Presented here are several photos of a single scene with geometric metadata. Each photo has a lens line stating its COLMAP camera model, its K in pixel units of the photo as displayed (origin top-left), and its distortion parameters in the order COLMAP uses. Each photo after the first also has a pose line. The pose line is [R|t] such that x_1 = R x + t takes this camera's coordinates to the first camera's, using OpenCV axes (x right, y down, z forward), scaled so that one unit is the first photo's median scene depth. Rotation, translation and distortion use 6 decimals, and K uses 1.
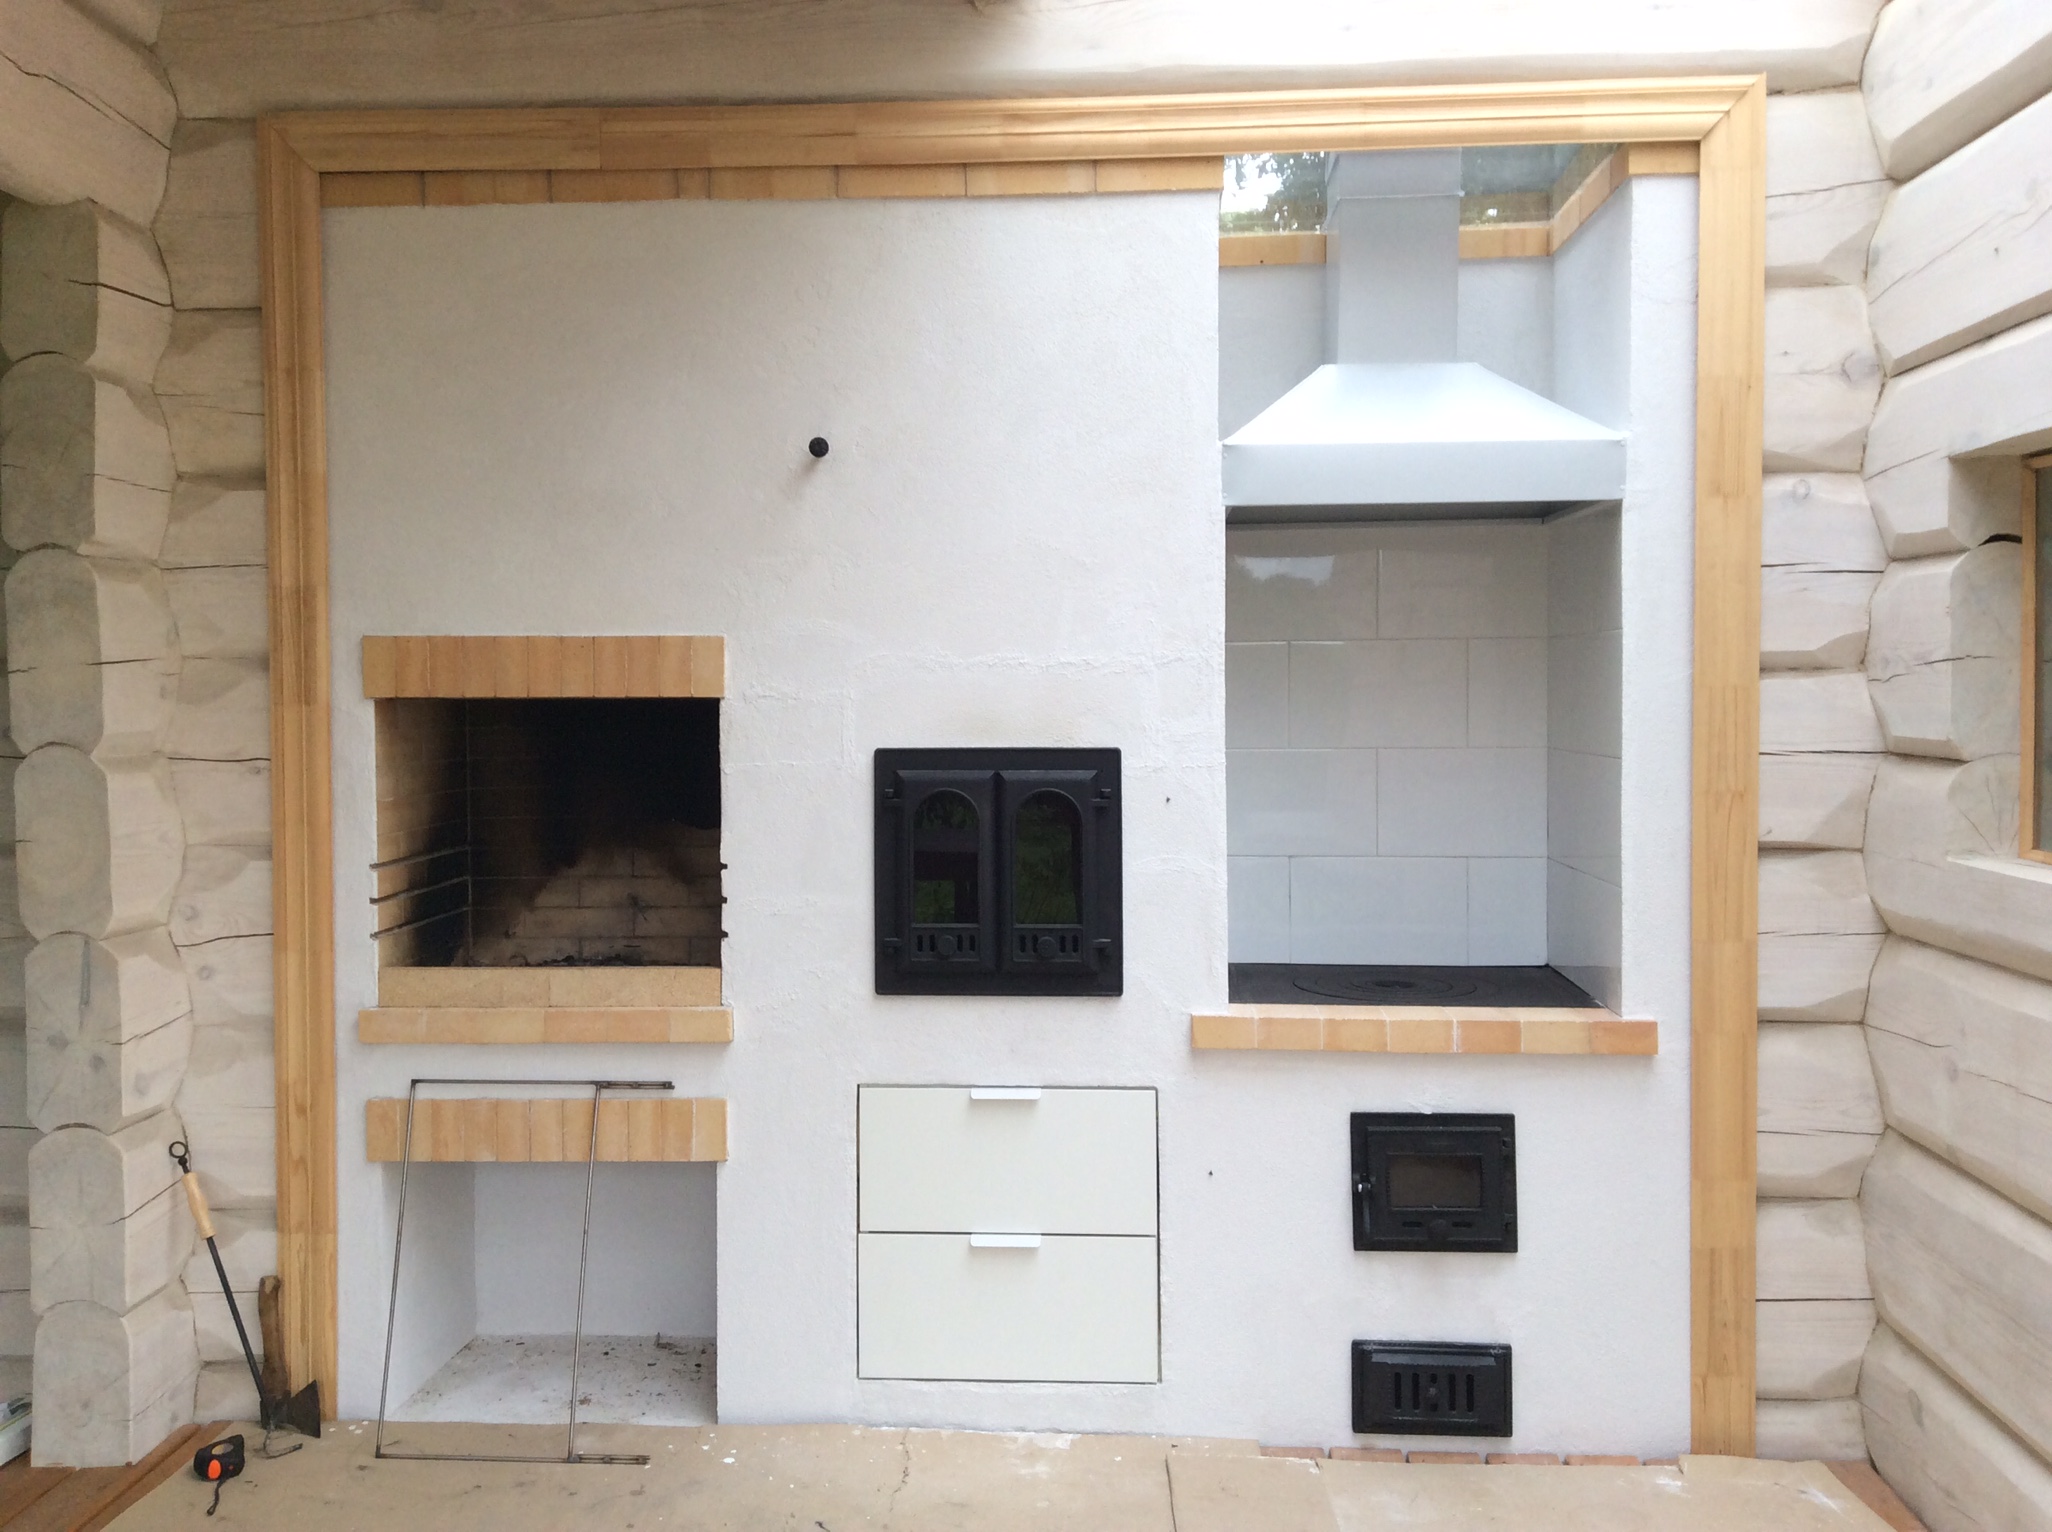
lens RADIAL K [[1903.6, 0, 1050.2], [0, 1903.6, 731.4], [0, 0, 1]] dist [0.118884, -0.203581]
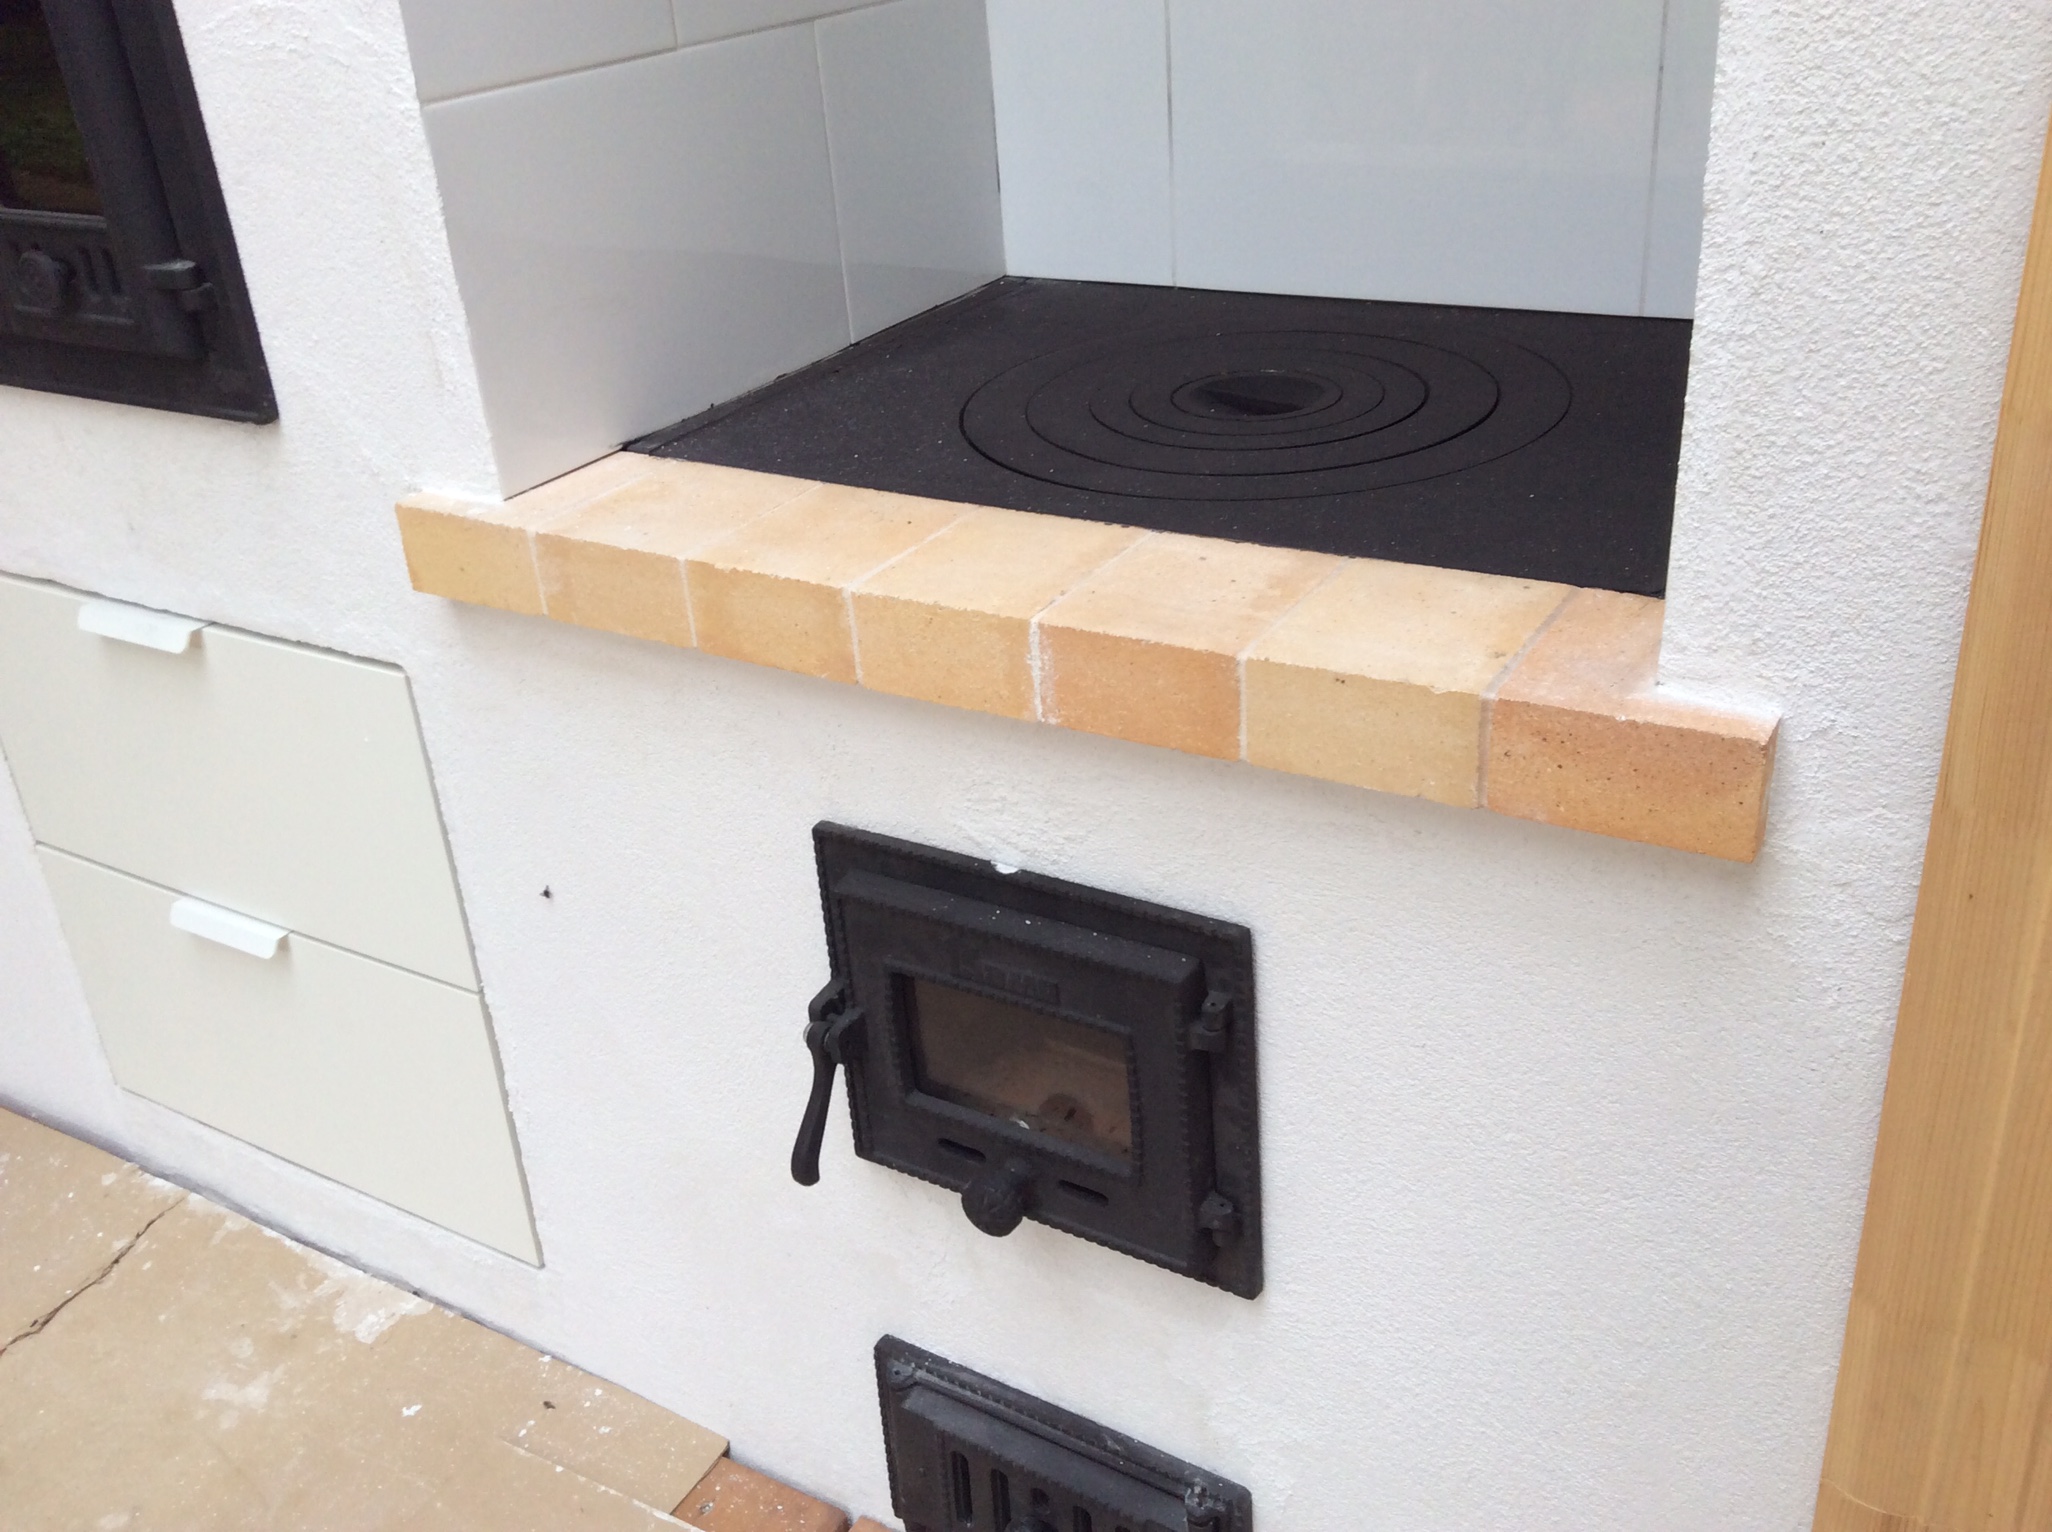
lens RADIAL K [[1903.6, 0, 1032.2], [0, 1903.6, 780.0], [0, 0, 1]] dist [0.118884, -0.203581]
pose [[0.864048, 0.179824, -0.470195, 0.342534], [0.050430, 0.898405, 0.436262, 0.047224], [0.500876, -0.400664, 0.767197, 0.757807]]
